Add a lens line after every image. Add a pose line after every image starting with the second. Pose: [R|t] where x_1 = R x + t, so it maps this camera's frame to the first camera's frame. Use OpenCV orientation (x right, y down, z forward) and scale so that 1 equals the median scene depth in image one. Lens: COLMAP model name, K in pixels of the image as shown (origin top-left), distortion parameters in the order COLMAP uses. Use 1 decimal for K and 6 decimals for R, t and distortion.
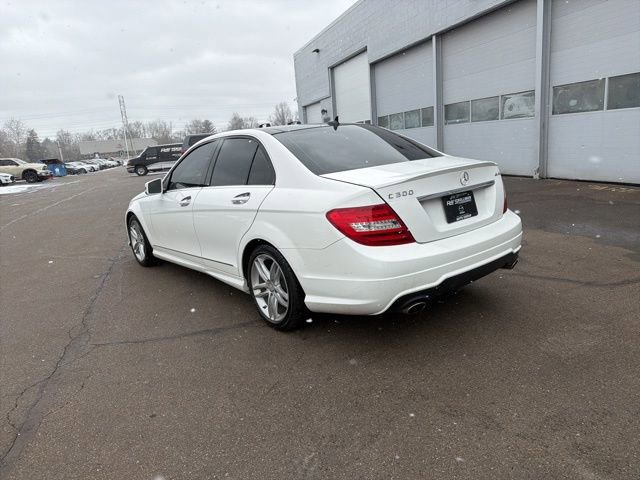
lens RADIAL K [[448.7, 0, 321.3], [0, 448.7, 234.1], [0, 0, 1]] dist [0.069092, -0.090394]
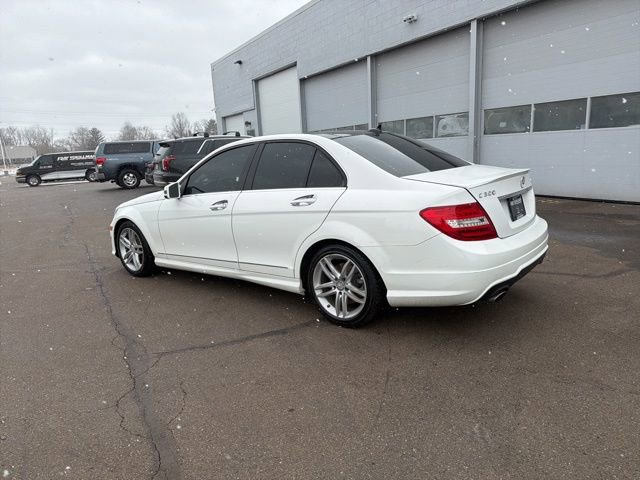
lens RADIAL K [[449.1, 0, 321.7], [0, 449.1, 239.6], [0, 0, 1]] dist [0.067070, -0.085845]
pose [[0.976210, -0.012383, 0.216473, -0.156788], [0.016736, 0.999693, -0.018286, 0.012472], [-0.216180, 0.021473, 0.976117, -0.000676]]
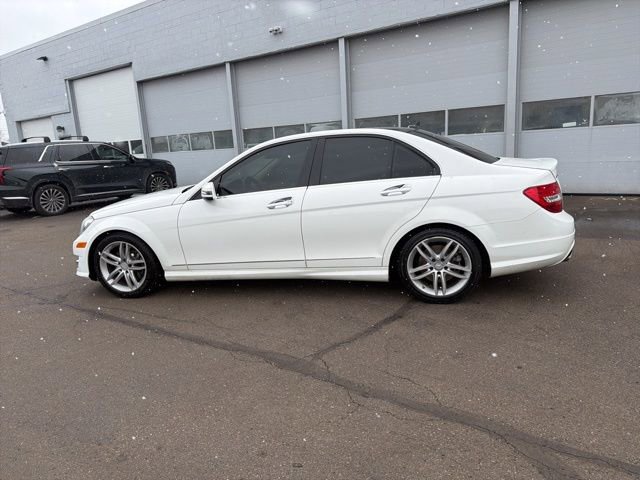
lens RADIAL K [[449.1, 0, 321.7], [0, 449.1, 239.6], [0, 0, 1]] dist [0.067070, -0.085845]
pose [[0.788949, -0.087231, 0.608235, -0.427230], [0.119313, 0.992779, -0.012382, 0.013003], [-0.602763, 0.082339, 0.793660, 0.114752]]
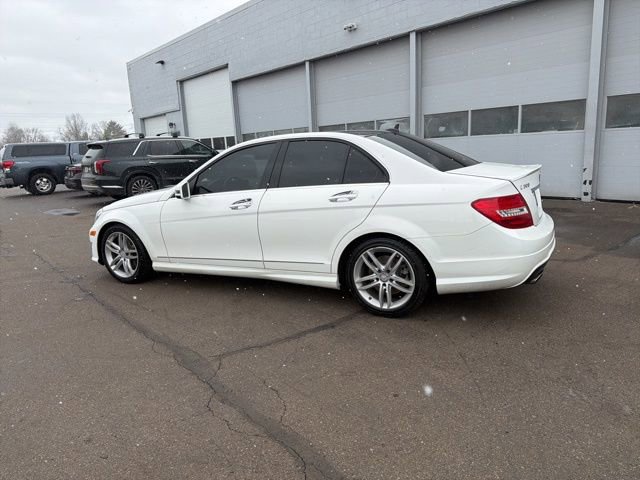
lens RADIAL K [[448.7, 0, 321.3], [0, 448.7, 234.1], [0, 0, 1]] dist [0.069092, -0.090394]
pose [[0.916358, -0.038708, 0.398485, -0.280223], [0.056120, 0.997907, -0.032120, 0.016939], [-0.396408, 0.051796, 0.916612, 0.030277]]
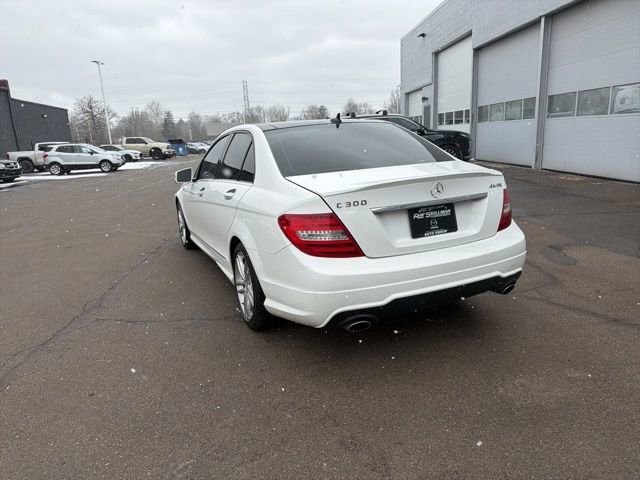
lens RADIAL K [[449.1, 0, 321.7], [0, 449.1, 239.6], [0, 0, 1]] dist [0.067070, -0.085845]
pose [[0.969896, 0.086810, -0.227522, 0.113094], [-0.077702, 0.995786, 0.048703, -0.018765], [0.230792, -0.029558, 0.972554, 0.026456]]
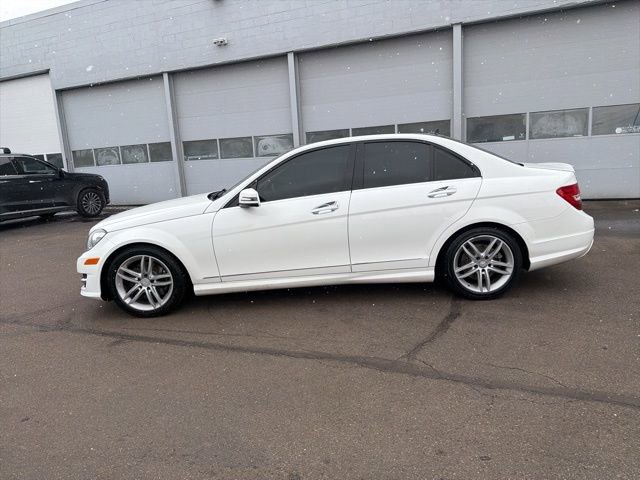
lens RADIAL K [[449.1, 0, 321.7], [0, 449.1, 239.6], [0, 0, 1]] dist [0.067070, -0.085845]
pose [[0.652441, -0.091754, 0.752265, -0.530669], [0.161675, 0.986644, -0.019880, 0.004536], [-0.740393, 0.134593, 0.658561, 0.218722]]
